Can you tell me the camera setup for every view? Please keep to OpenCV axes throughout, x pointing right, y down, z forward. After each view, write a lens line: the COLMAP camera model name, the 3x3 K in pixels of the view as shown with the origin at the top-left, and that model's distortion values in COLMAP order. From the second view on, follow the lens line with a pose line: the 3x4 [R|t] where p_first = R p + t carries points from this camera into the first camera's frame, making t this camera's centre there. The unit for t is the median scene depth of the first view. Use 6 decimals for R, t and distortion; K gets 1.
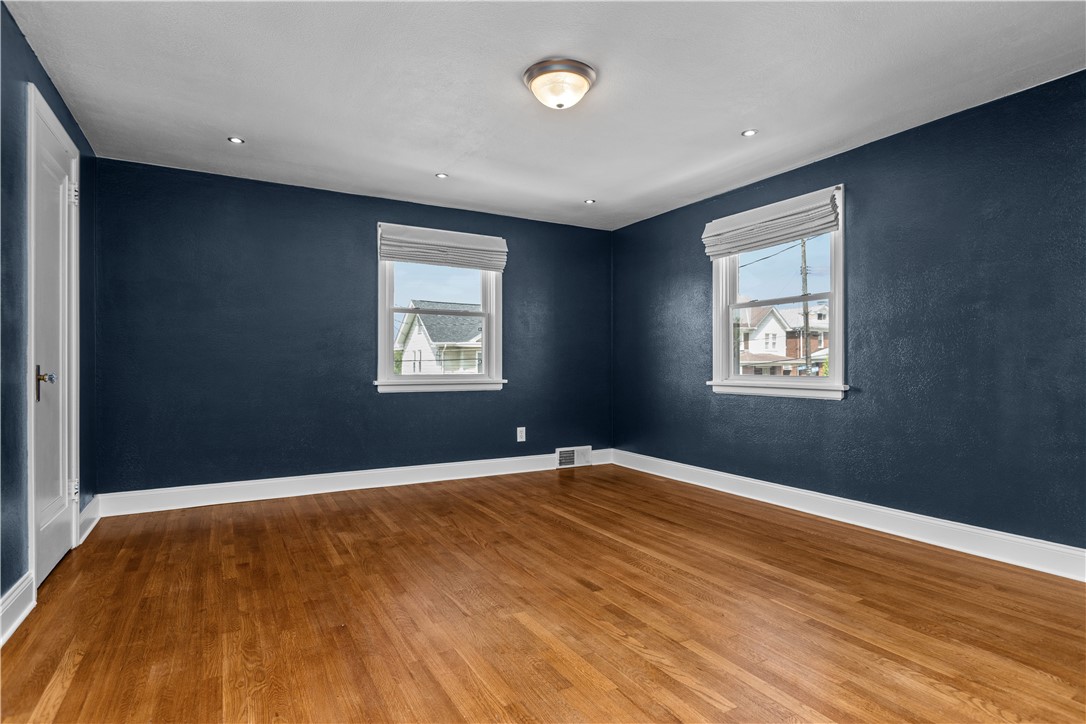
lens RADIAL K [[563.0, 0, 542.8], [0, 563.0, 359.0], [0, 0, 1]] dist [0.000090, -0.000023]
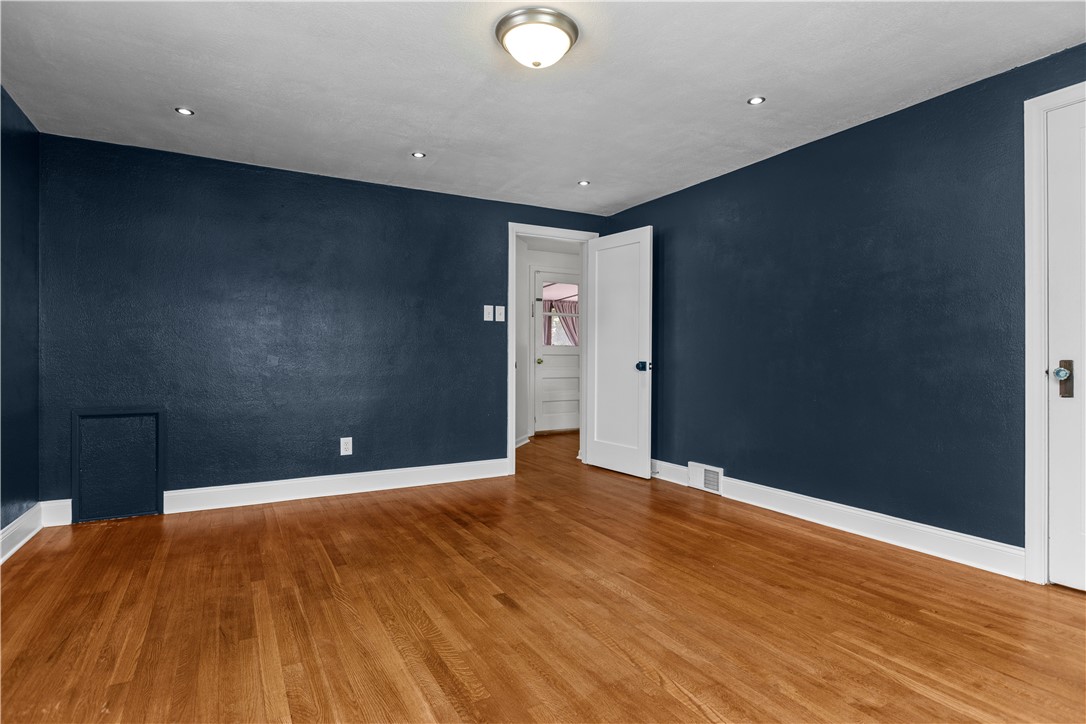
lens RADIAL K [[563.0, 0, 542.9], [0, 563.0, 363.7], [0, 0, 1]] dist [0.000090, -0.000023]
pose [[-0.999990, 0.000001, 0.004569, 0.019319], [0.000008, 0.999999, 0.001523, 0.017277], [-0.004569, 0.001523, -0.999988, 2.060723]]
